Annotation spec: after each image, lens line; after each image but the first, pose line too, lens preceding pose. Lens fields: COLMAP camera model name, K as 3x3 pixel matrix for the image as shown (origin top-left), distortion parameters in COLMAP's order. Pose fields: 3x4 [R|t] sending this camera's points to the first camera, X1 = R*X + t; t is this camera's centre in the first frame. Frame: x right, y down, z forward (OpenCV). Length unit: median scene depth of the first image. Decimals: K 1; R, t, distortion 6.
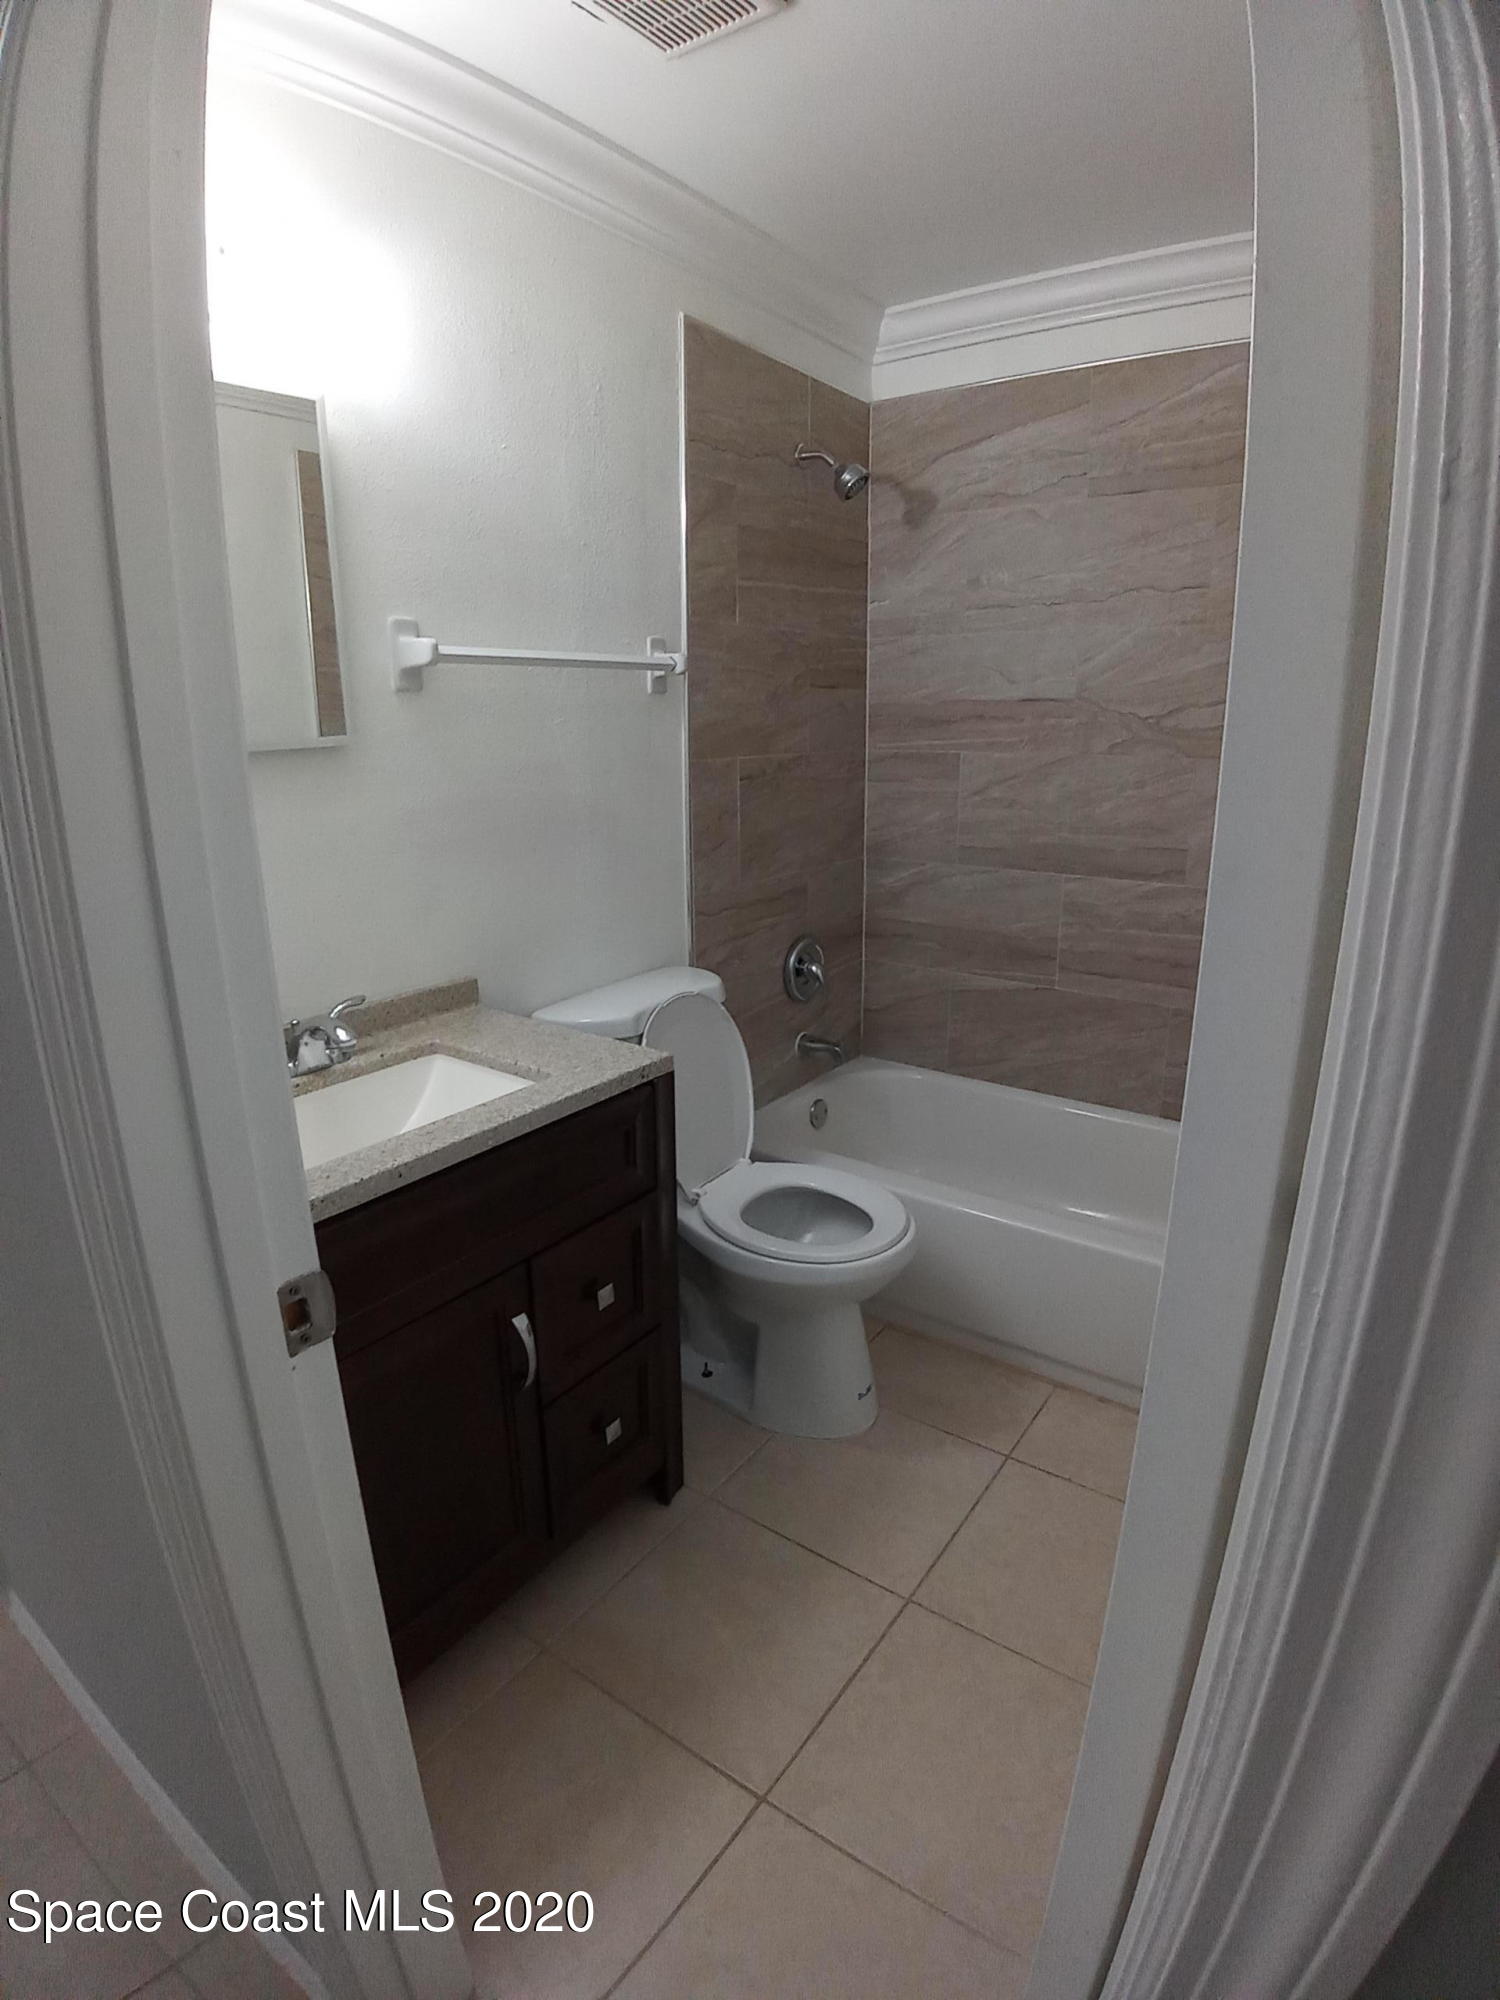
lens RADIAL K [[1002.2, 0, 740.5], [0, 1002.2, 1005.7], [0, 0, 1]] dist [-0.105611, 0.007688]
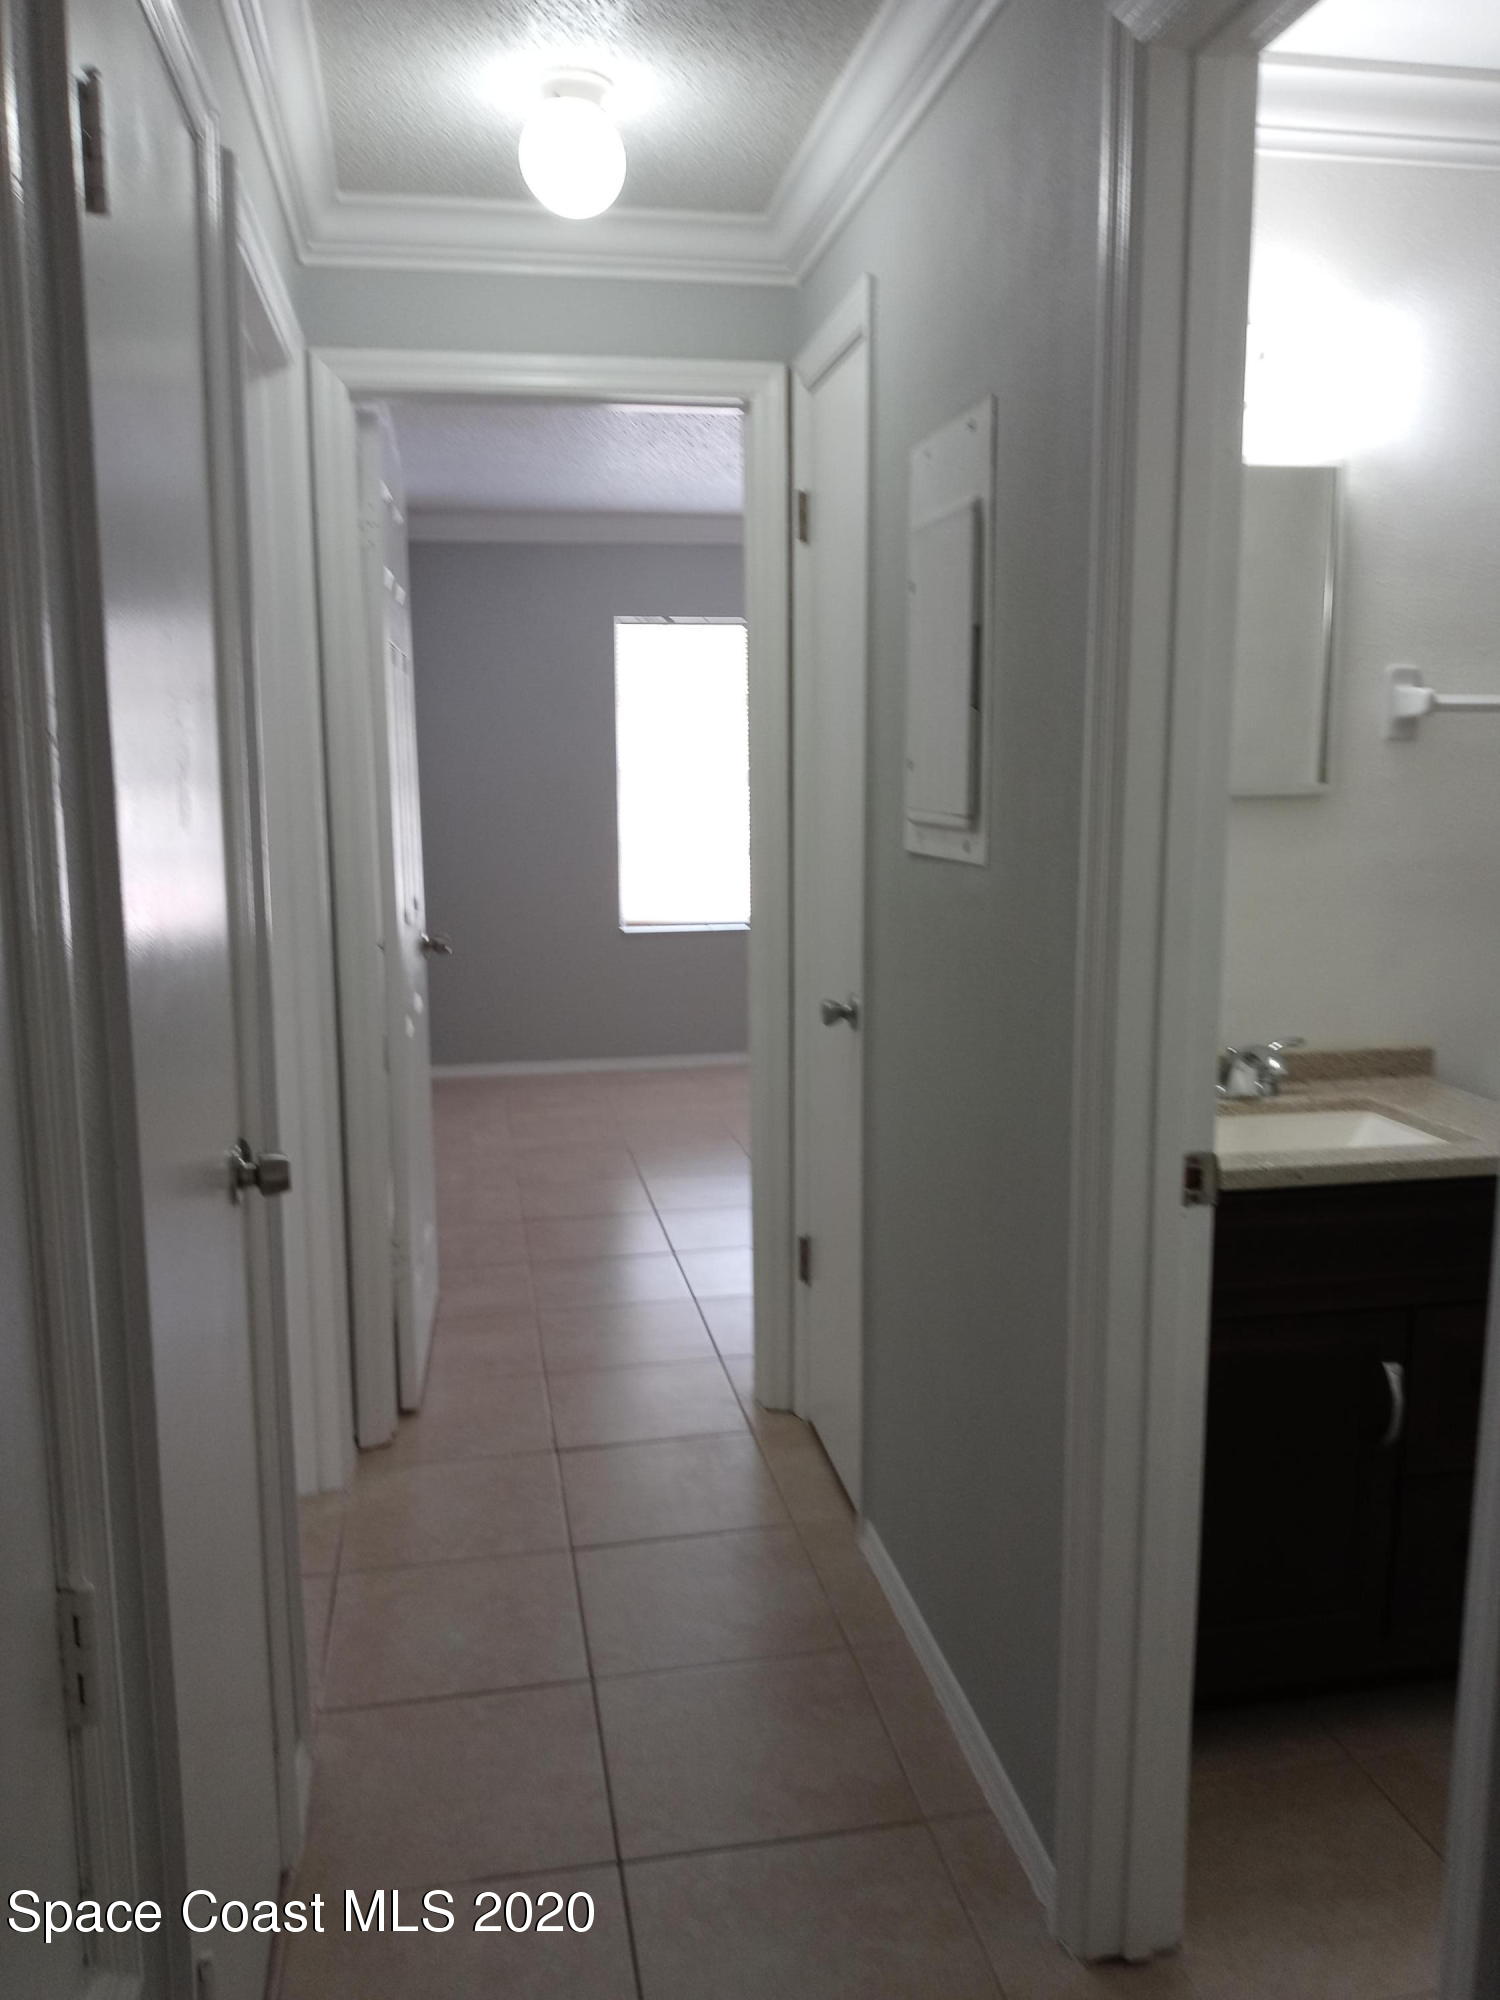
lens RADIAL K [[1563.3, 0, 753.0], [0, 1563.3, 1009.3], [0, 0, 1]] dist [0.055999, -0.117309]
pose [[0.731402, 0.108196, -0.673309, 0.287627], [-0.188871, 0.980850, -0.047551, 0.145386], [0.655270, 0.161947, 0.737831, -0.564809]]
